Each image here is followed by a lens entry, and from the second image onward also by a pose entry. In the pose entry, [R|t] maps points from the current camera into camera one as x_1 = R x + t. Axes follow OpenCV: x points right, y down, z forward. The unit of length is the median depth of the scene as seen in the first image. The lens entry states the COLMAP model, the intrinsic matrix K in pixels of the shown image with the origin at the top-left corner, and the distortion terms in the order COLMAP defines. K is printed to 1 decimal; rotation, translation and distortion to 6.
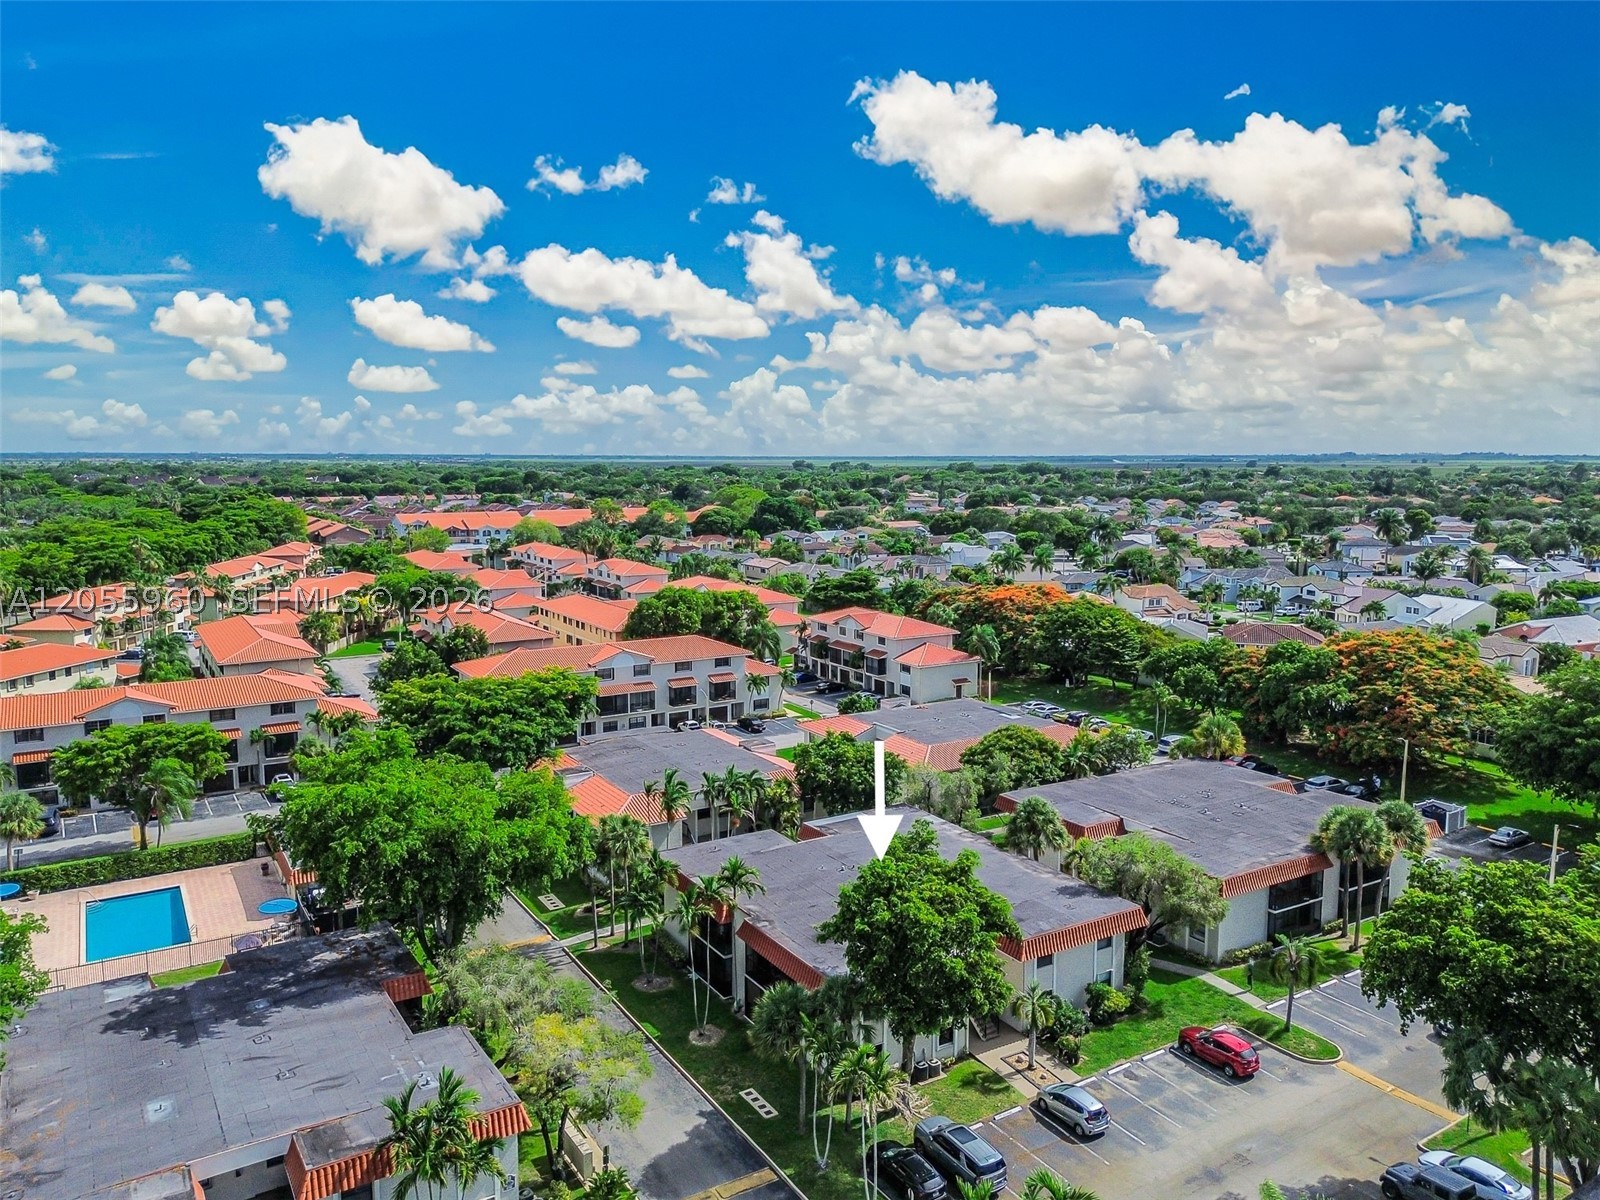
lens RADIAL K [[1117.3, 0, 795.3], [0, 1117.3, 594.3], [0, 0, 1]] dist [0.001205, -0.000500]
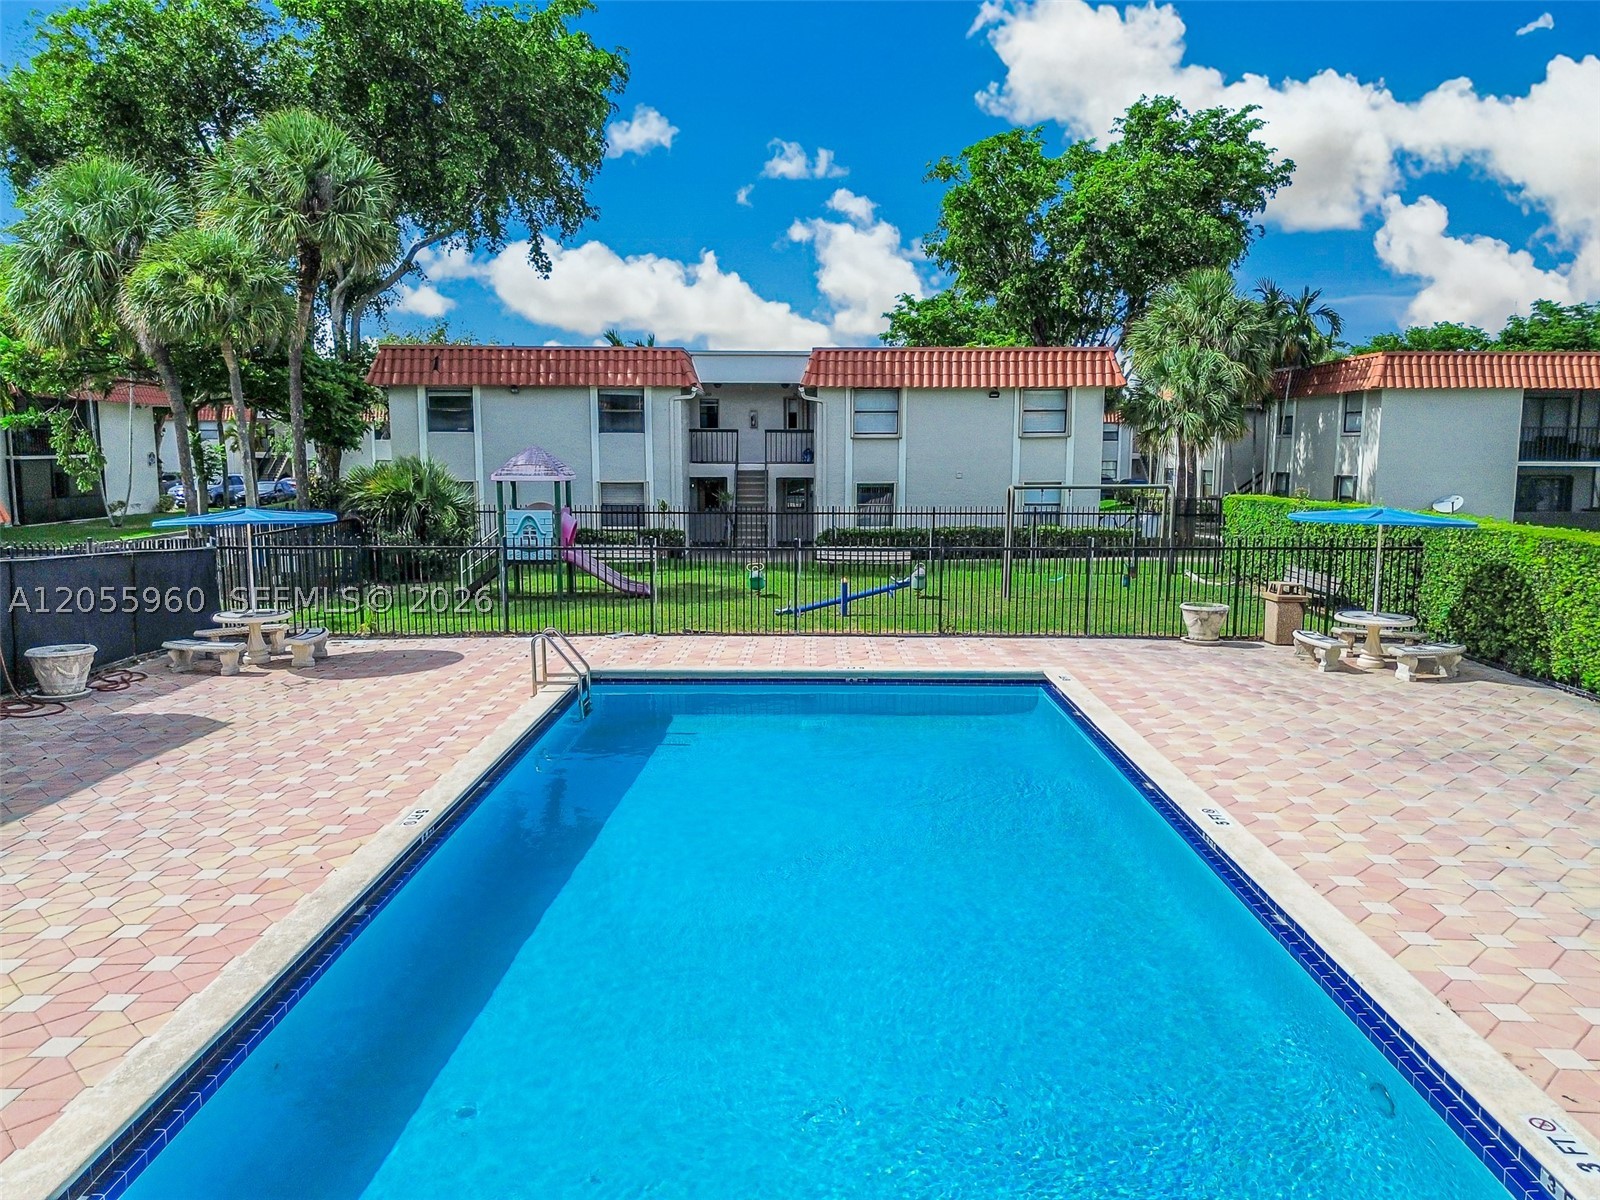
lens RADIAL K [[1117.3, 0, 805.2], [0, 1117.3, 598.9], [0, 0, 1]] dist [0.001205, -0.000500]
pose [[0.999933, 0.011616, -0.000189, -0.049679], [-0.011616, 0.999932, 0.000549, -0.091338], [0.000195, -0.000547, 1.000000, 0.311561]]
